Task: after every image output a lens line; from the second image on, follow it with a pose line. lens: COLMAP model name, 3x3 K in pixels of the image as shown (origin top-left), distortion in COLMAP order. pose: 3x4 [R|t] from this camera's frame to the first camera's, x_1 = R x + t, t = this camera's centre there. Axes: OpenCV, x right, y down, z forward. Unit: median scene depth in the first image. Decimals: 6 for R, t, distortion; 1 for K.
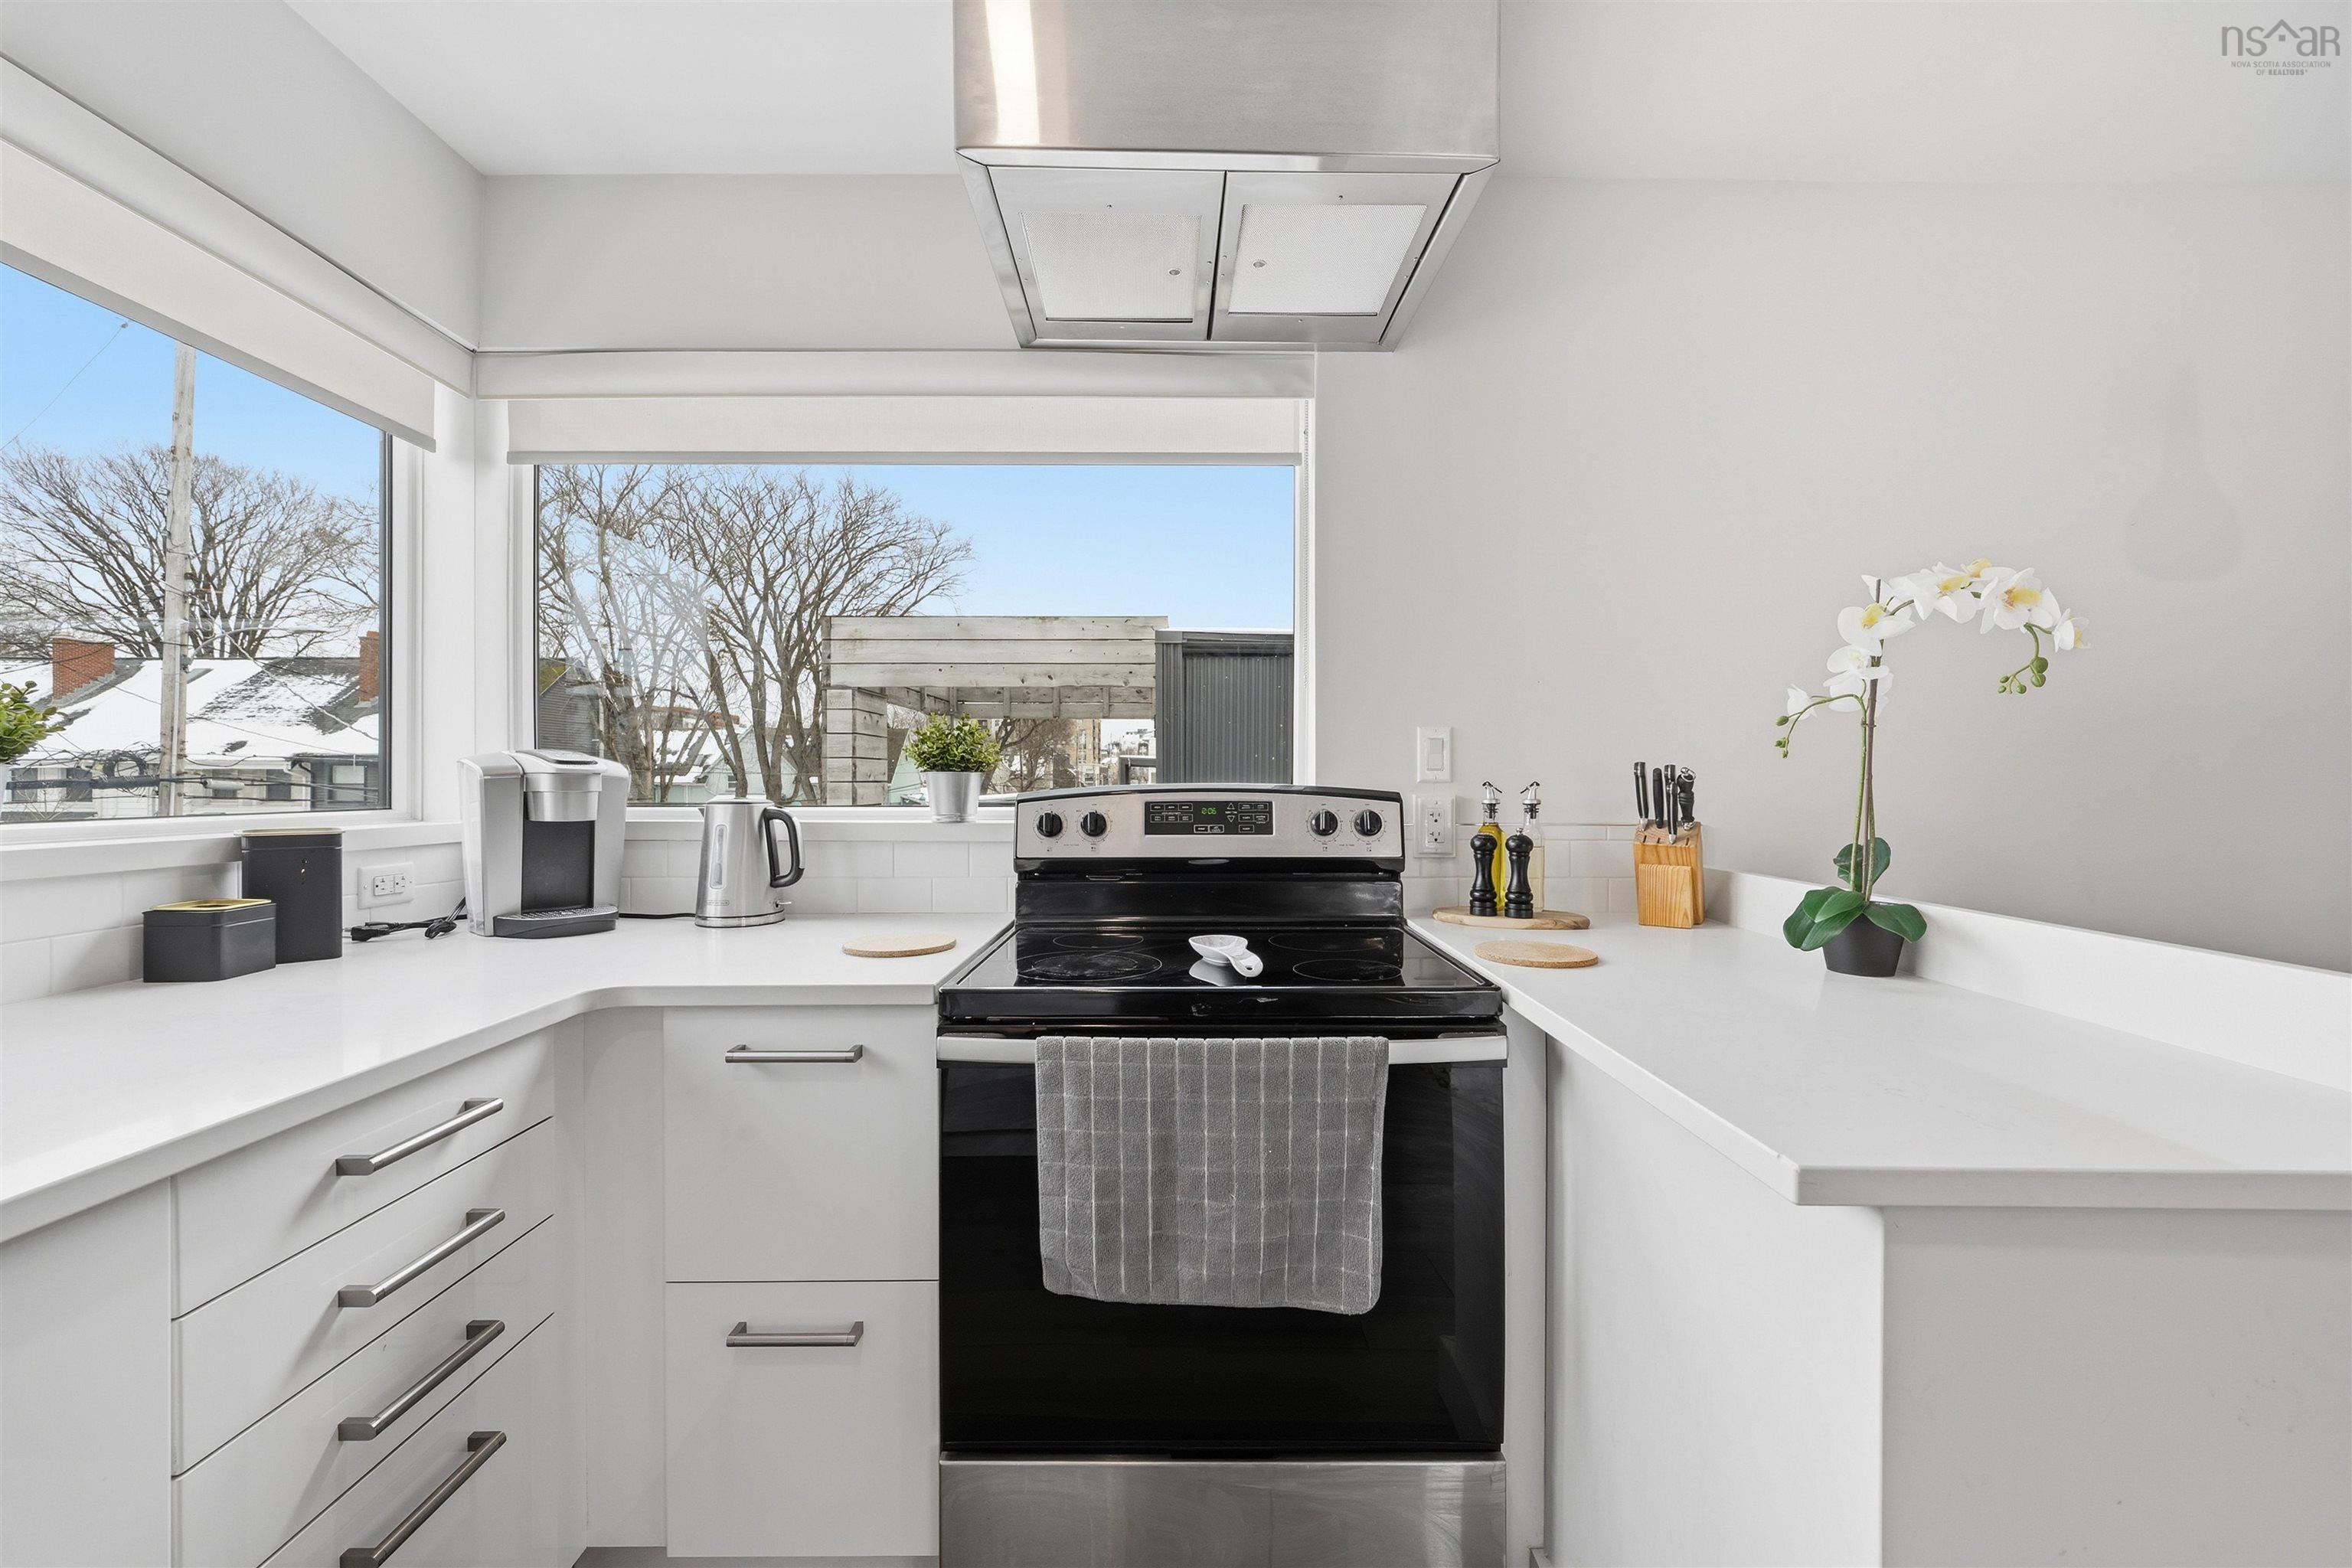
lens RADIAL K [[923.8, 0, 1185.8], [0, 923.8, 782.3], [0, 0, 1]] dist [-0.001799, 0.000096]
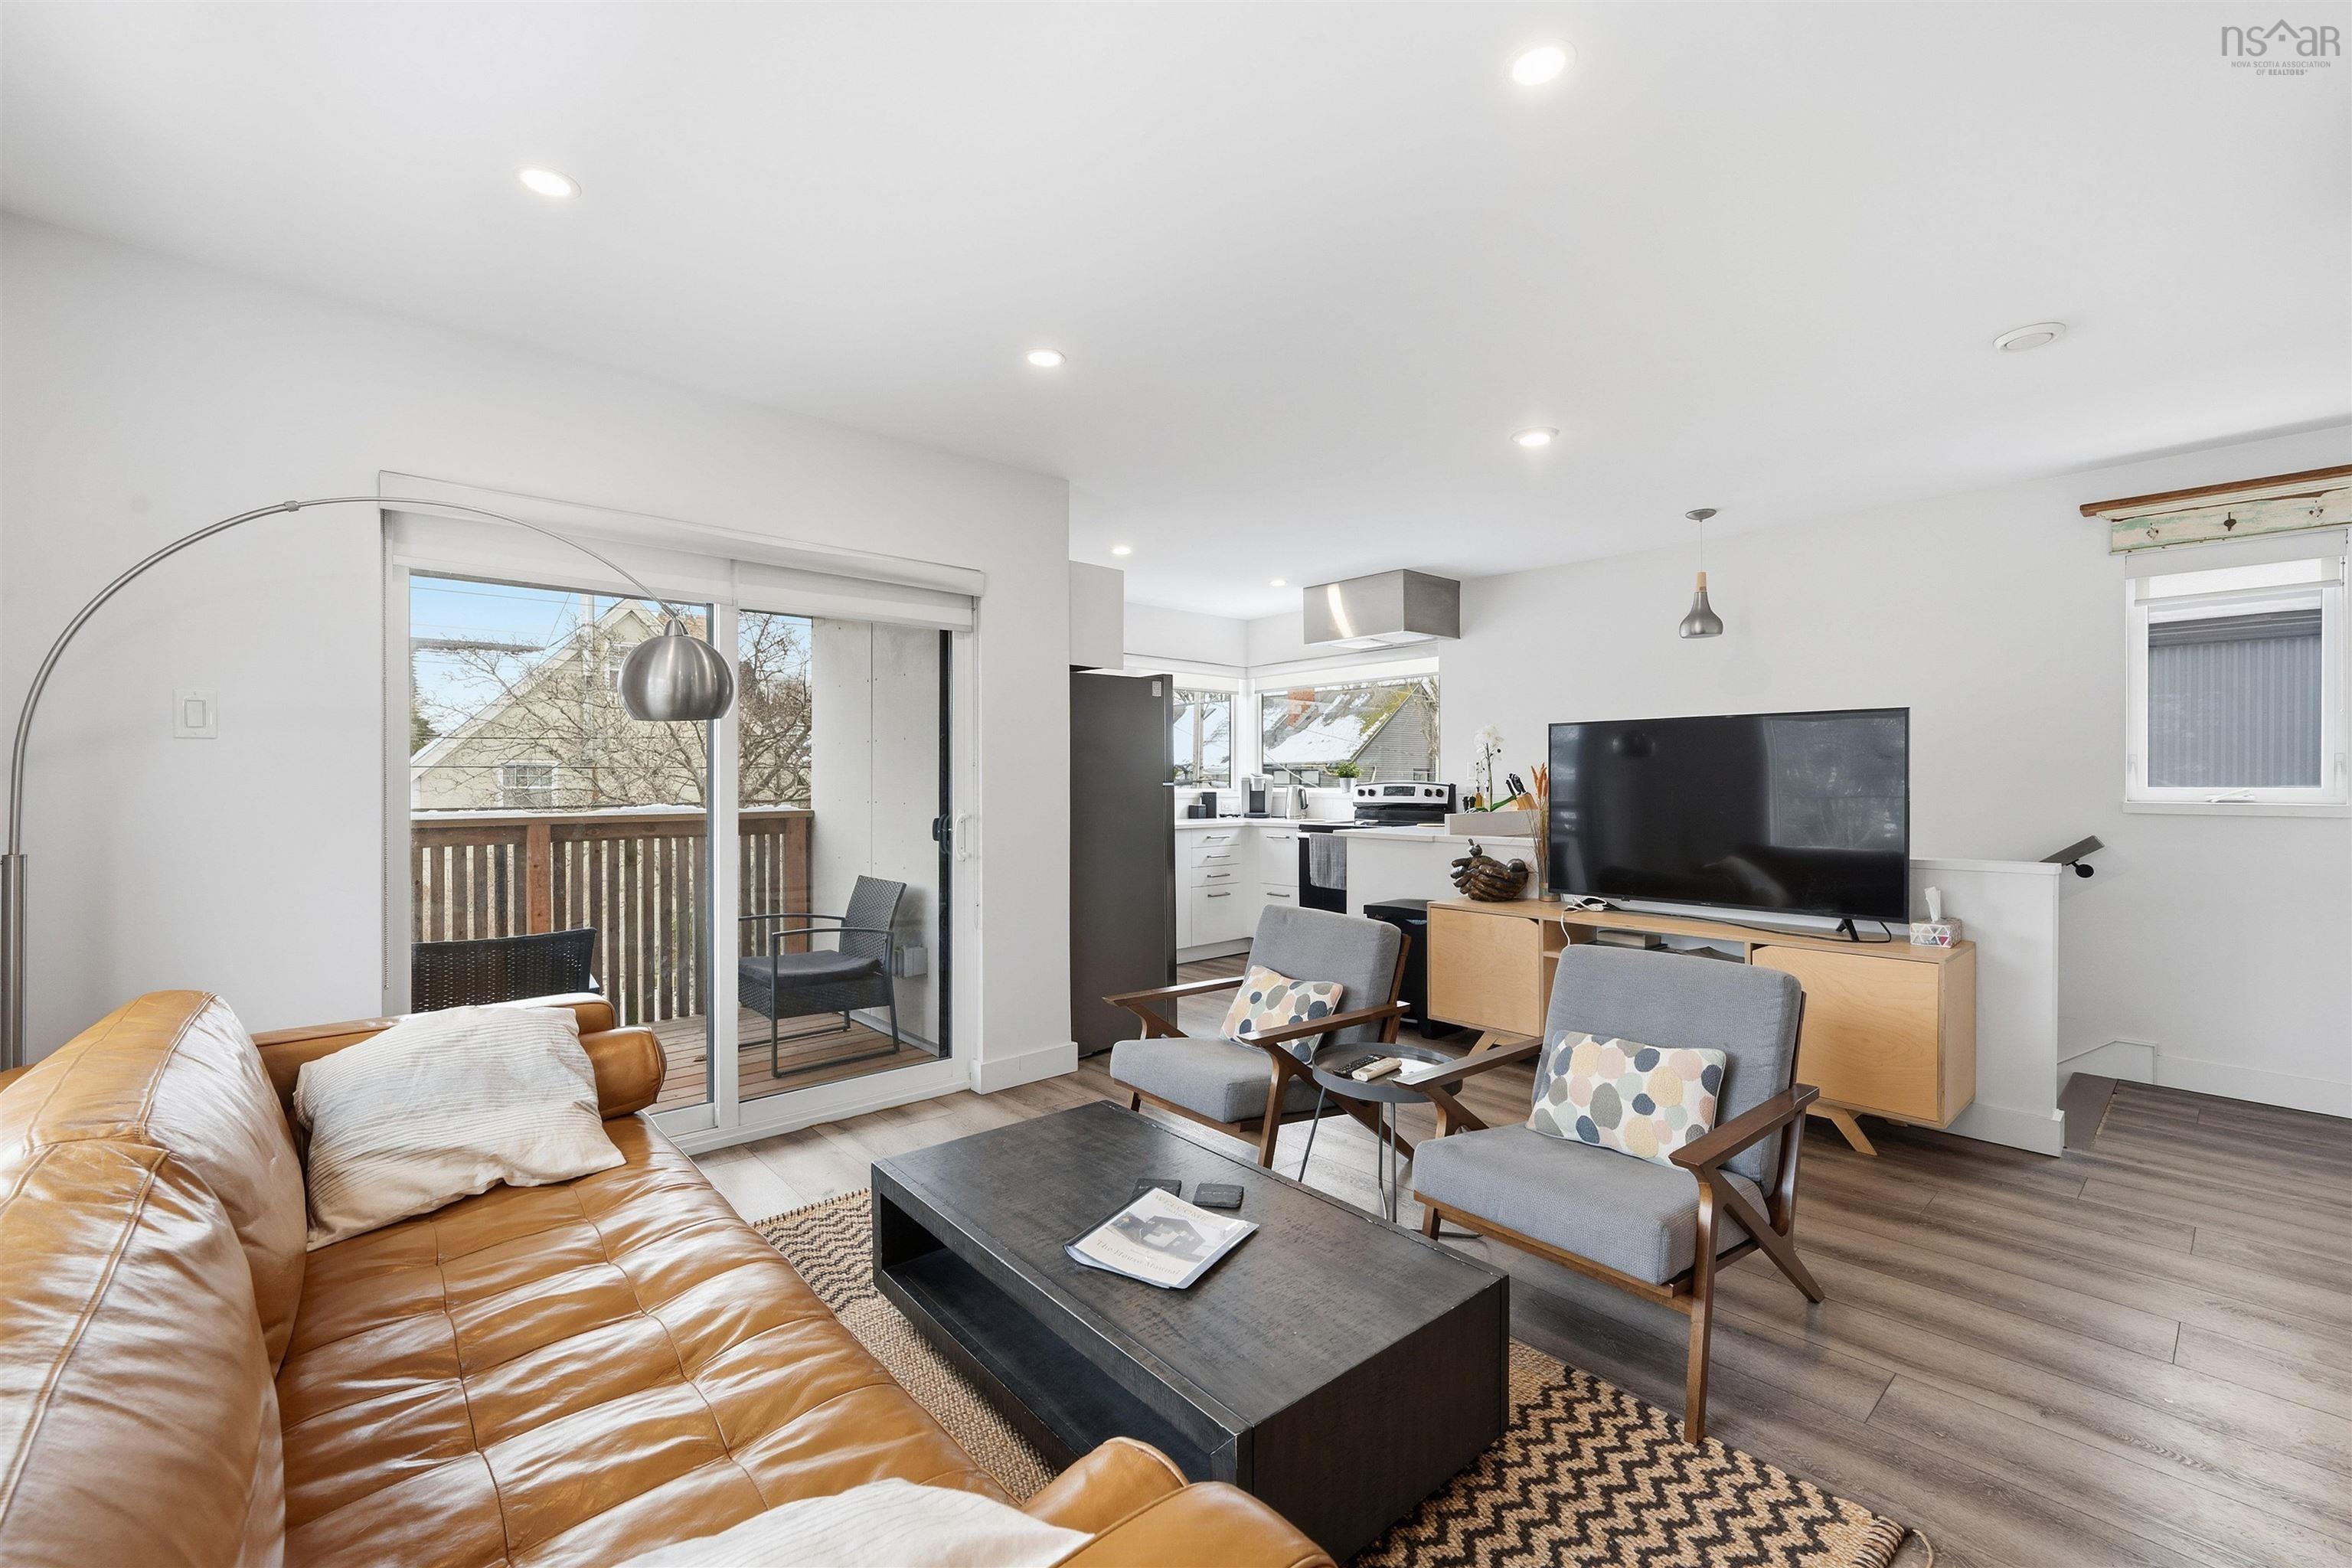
lens RADIAL K [[956.2, 0, 1176.0], [0, 956.2, 784.0], [0, 0, 1]] dist [0.000197, 0.000029]
pose [[0.653335, -0.002279, -0.757065, 0.372750], [0.004129, 0.999991, 0.000553, 0.001286], [0.757058, -0.003487, 0.653339, -0.330842]]
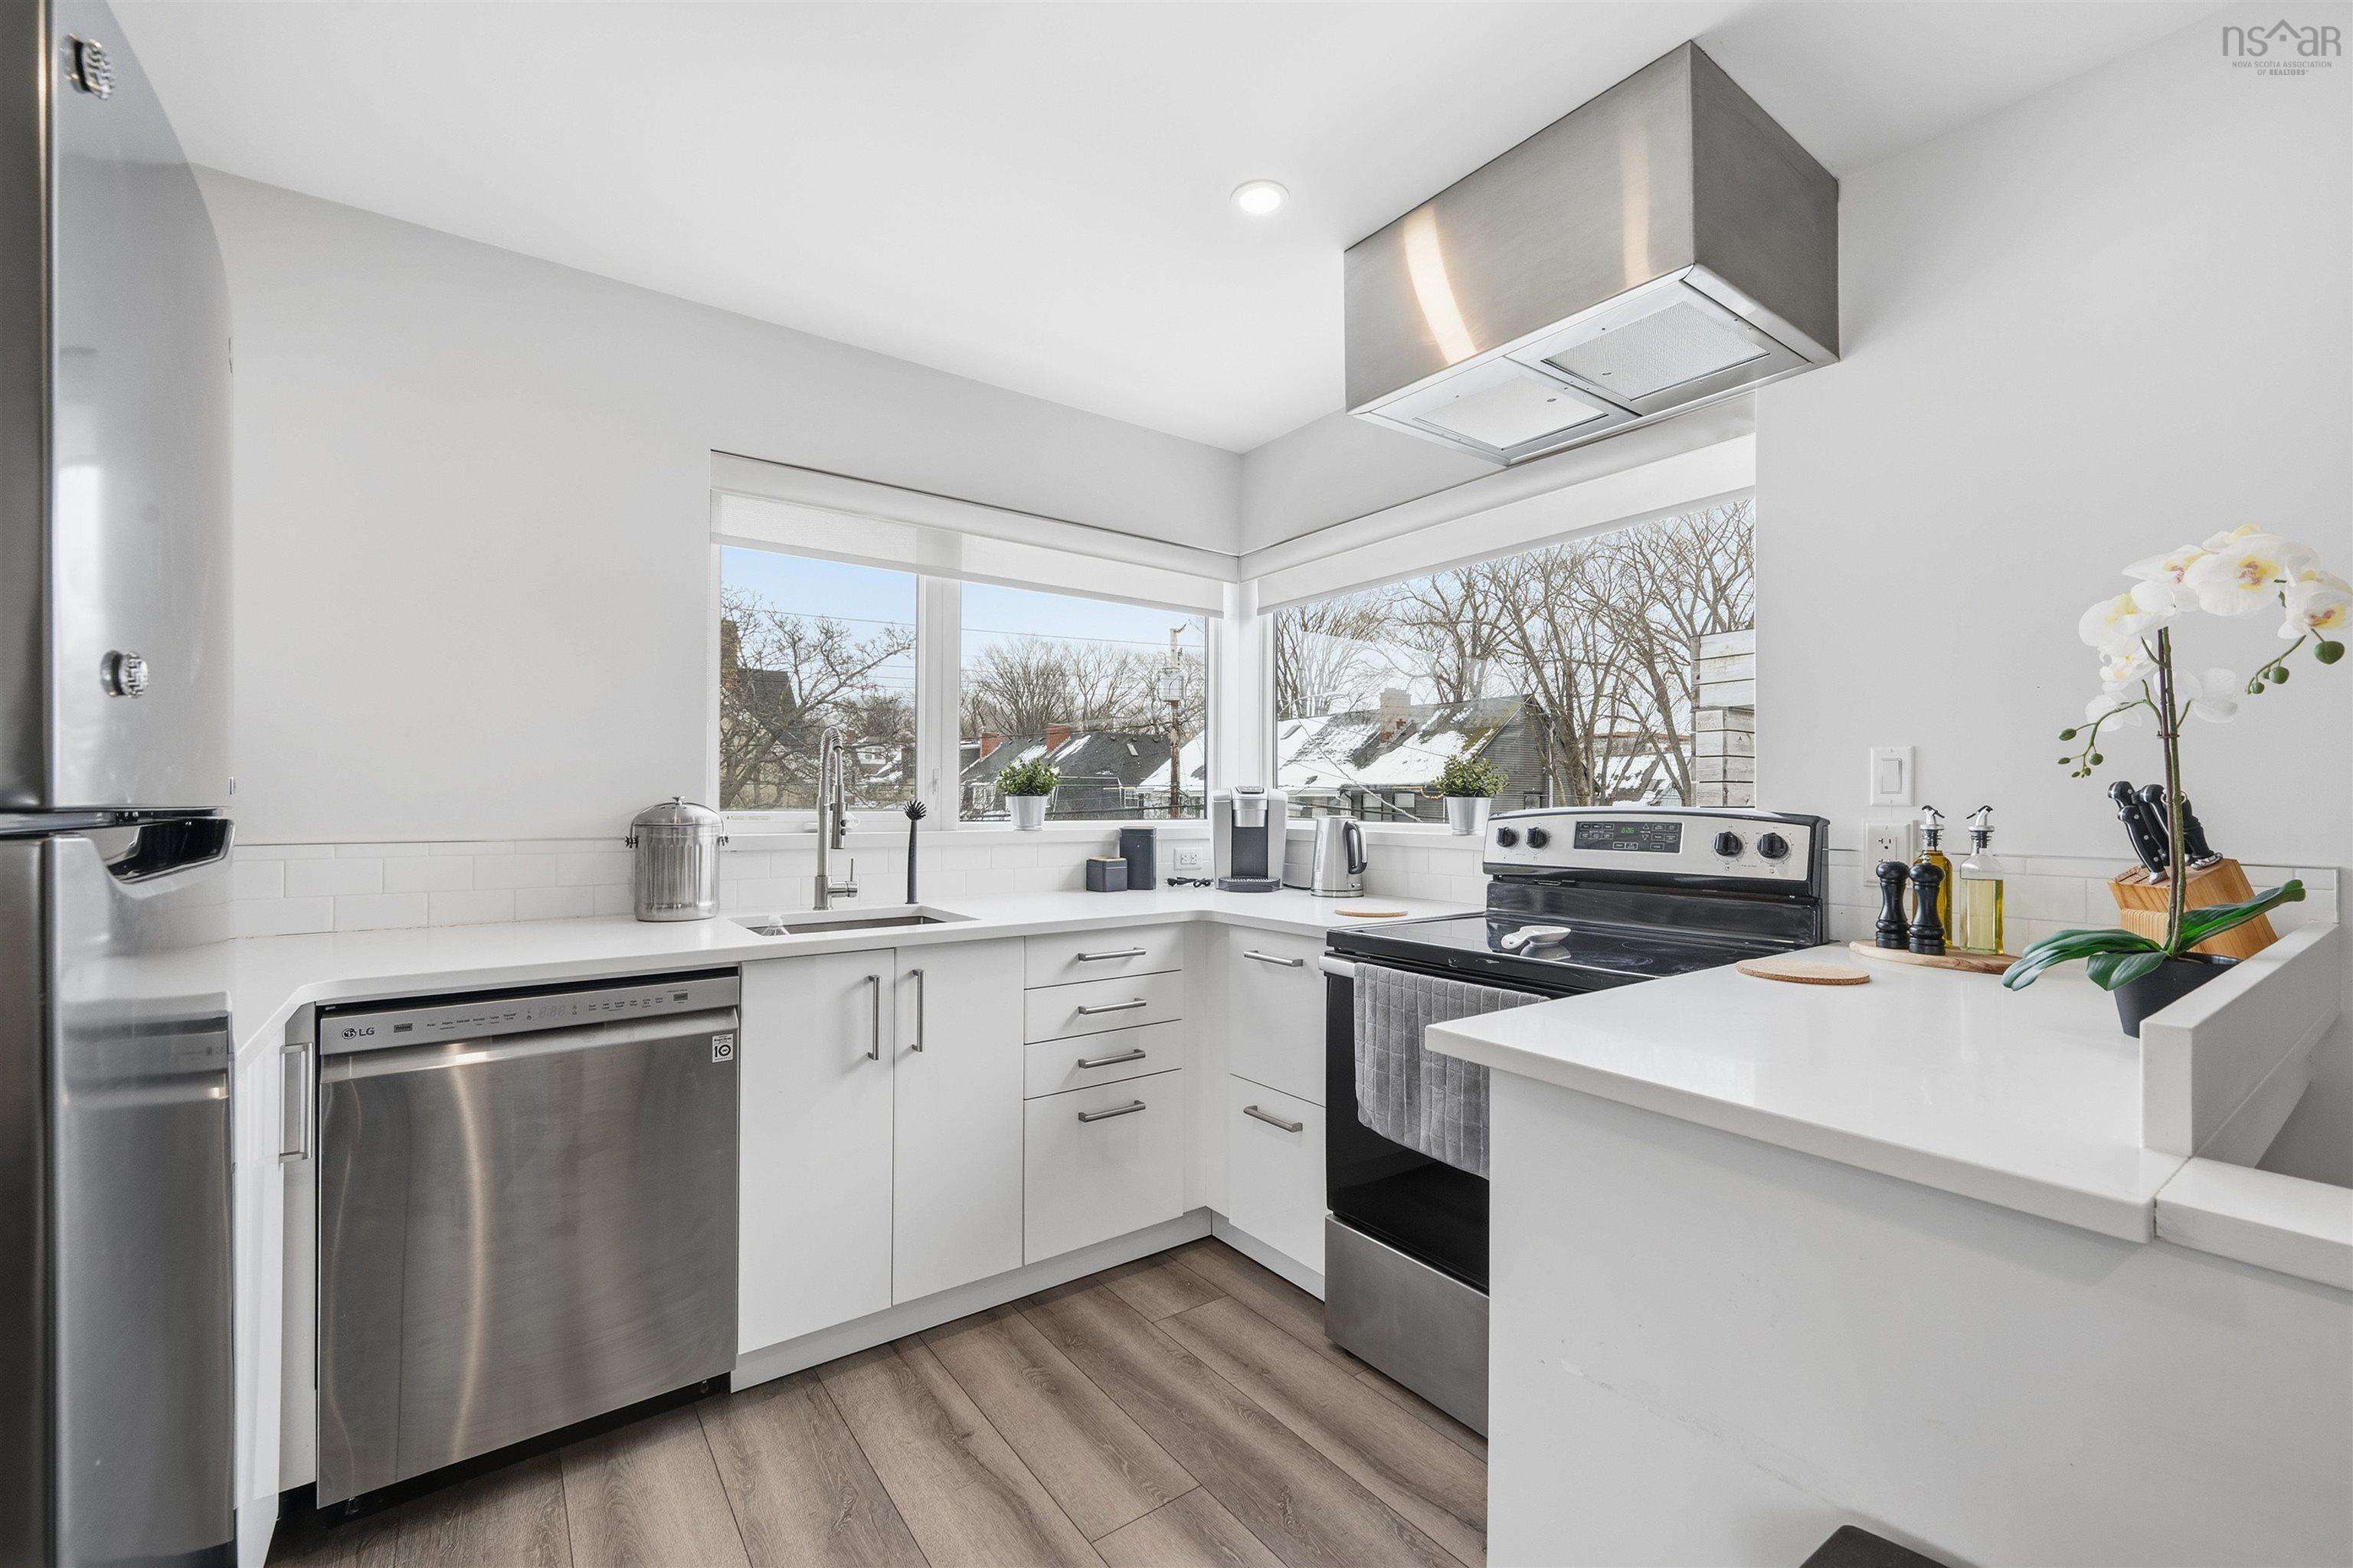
lens RADIAL K [[970.7, 0, 1186.6], [0, 970.7, 789.4], [0, 0, 1]] dist [-0.000154, -0.000189]
pose [[0.587564, -0.010977, -0.809103, 0.119823], [-0.004328, 0.999851, -0.016708, 0.000472], [0.809166, 0.013319, 0.587429, -0.027552]]
